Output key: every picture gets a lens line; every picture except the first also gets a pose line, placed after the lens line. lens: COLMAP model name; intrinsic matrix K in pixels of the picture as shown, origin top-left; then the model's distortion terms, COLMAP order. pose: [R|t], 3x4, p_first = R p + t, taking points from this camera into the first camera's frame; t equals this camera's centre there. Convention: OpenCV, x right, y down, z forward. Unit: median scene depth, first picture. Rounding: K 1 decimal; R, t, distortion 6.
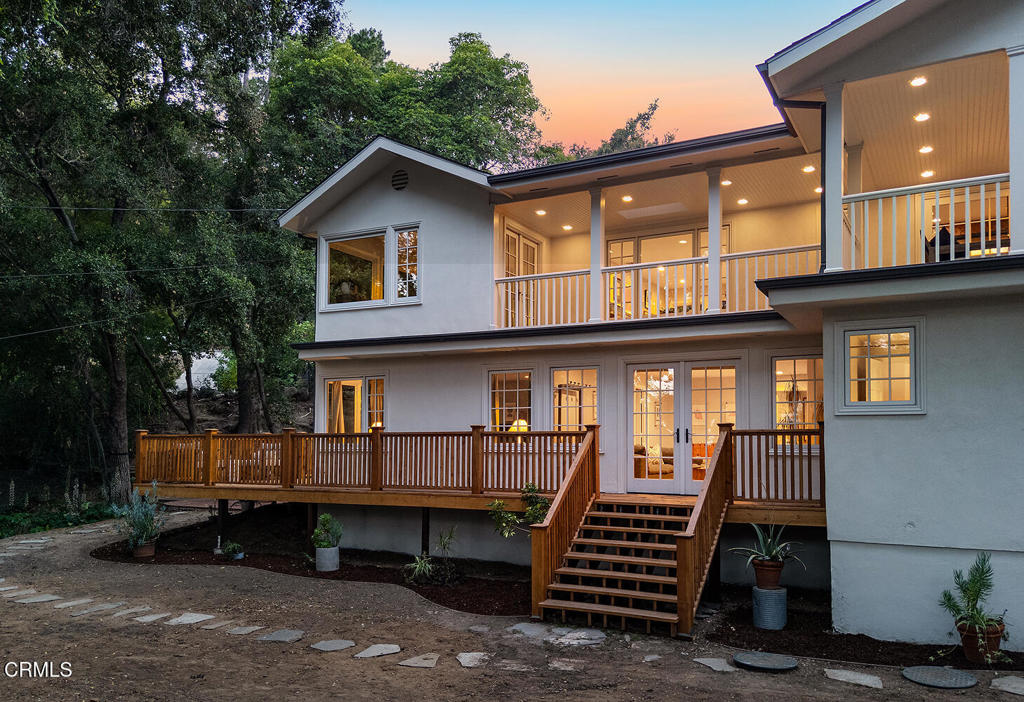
lens RADIAL K [[796.4, 0, 494.3], [0, 796.4, 401.2], [0, 0, 1]] dist [0.289412, -0.576409]
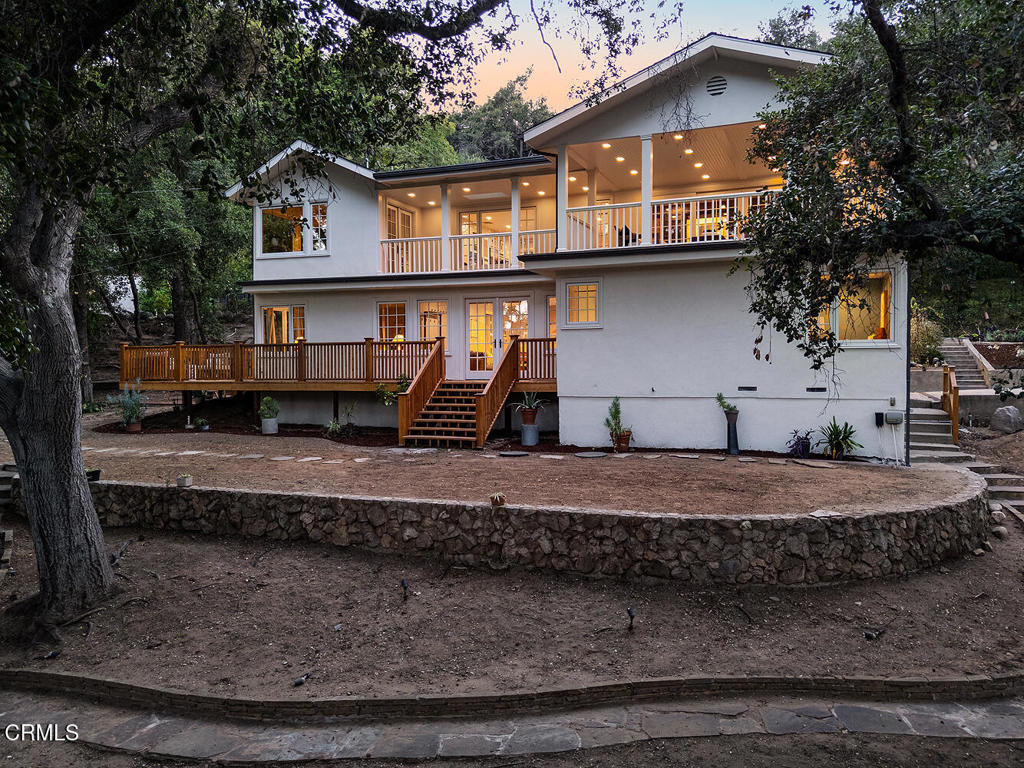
lens RADIAL K [[790.3, 0, 521.5], [0, 790.3, 375.3], [0, 0, 1]] dist [0.107828, -0.144334]
pose [[0.990004, -0.011540, 0.140564, 0.052577], [0.002303, 0.997837, 0.065702, 0.002584], [-0.141018, -0.064722, 0.987889, -0.545107]]
